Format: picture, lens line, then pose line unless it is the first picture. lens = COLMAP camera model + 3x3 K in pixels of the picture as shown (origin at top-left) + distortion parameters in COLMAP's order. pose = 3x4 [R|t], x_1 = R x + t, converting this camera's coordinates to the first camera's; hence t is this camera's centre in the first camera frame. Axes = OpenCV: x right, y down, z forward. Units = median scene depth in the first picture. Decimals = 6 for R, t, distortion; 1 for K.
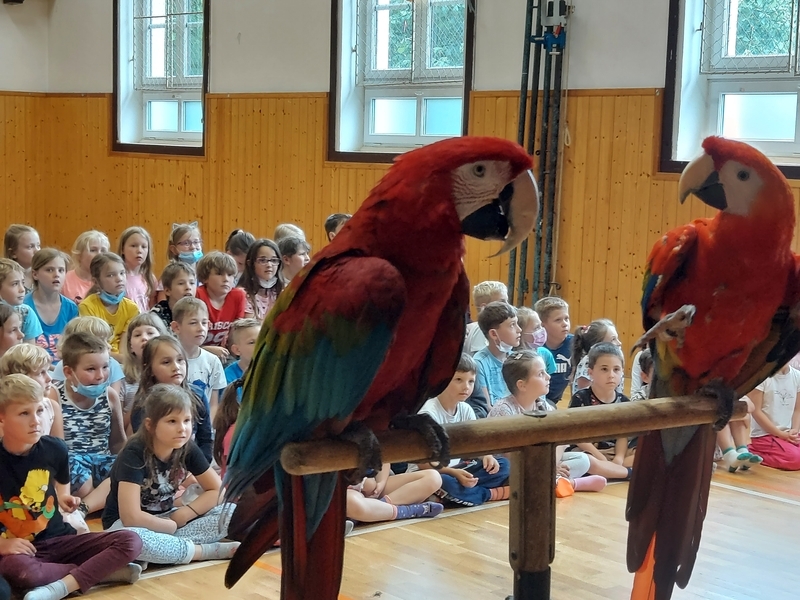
lens RADIAL K [[1414.4, 0, 401.9], [0, 1414.4, 312.9], [0, 0, 1]] dist [0.070126, -0.202080]
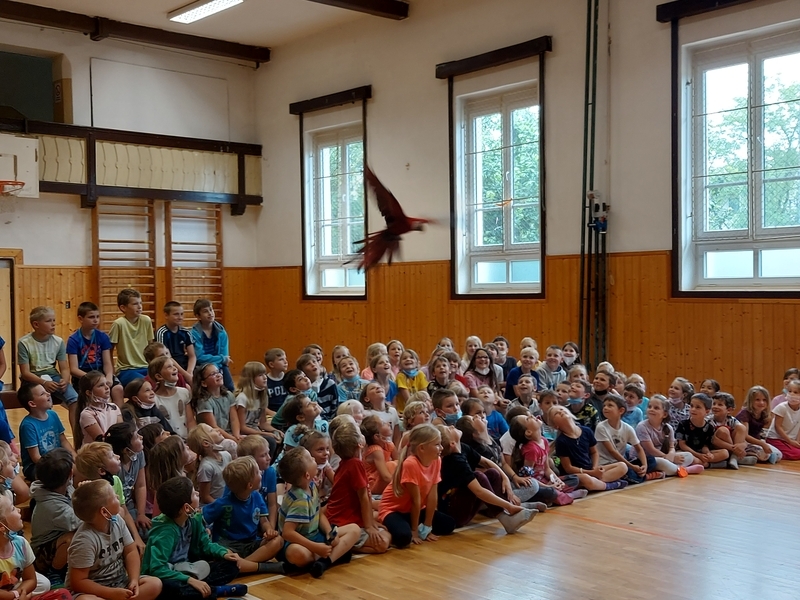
lens RADIAL K [[924.5, 0, 400.0], [0, 924.5, 300.0], [0, 0, 1]] dist [0.035253, -0.009995]
pose [[0.999121, -0.041832, 0.002728, -0.143207], [0.041884, 0.993381, -0.106961, 0.010311], [0.001765, 0.106981, 0.994259, -0.120517]]
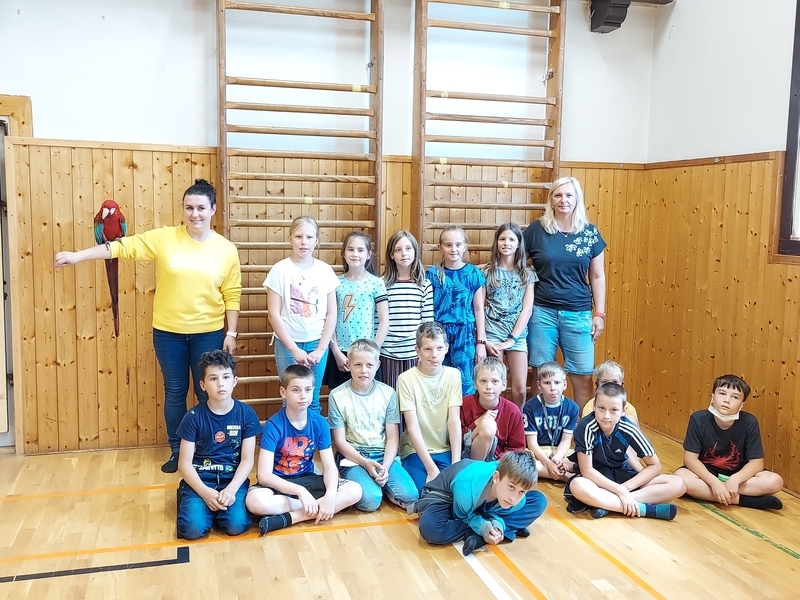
lens RADIAL K [[799.2, 0, 403.6], [0, 799.2, 300.7], [0, 0, 1]] dist [0.089414, -0.131376]
pose [[0.900335, 0.034117, -0.433858, -0.307718], [-0.042964, 0.999020, -0.010599, -0.133967], [0.433071, 0.028183, 0.900919, 1.007964]]
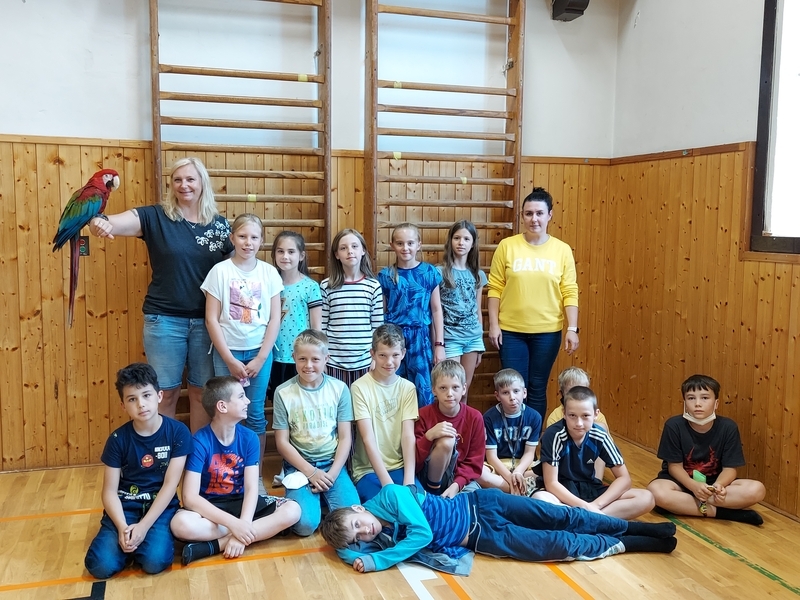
lens RADIAL K [[799.2, 0, 403.6], [0, 799.2, 300.7], [0, 0, 1]] dist [0.089414, -0.131376]
pose [[0.912076, 0.022327, -0.409413, -0.307774], [-0.032091, 0.999340, -0.016994, -0.134631], [0.408764, 0.028638, 0.912191, 1.046866]]
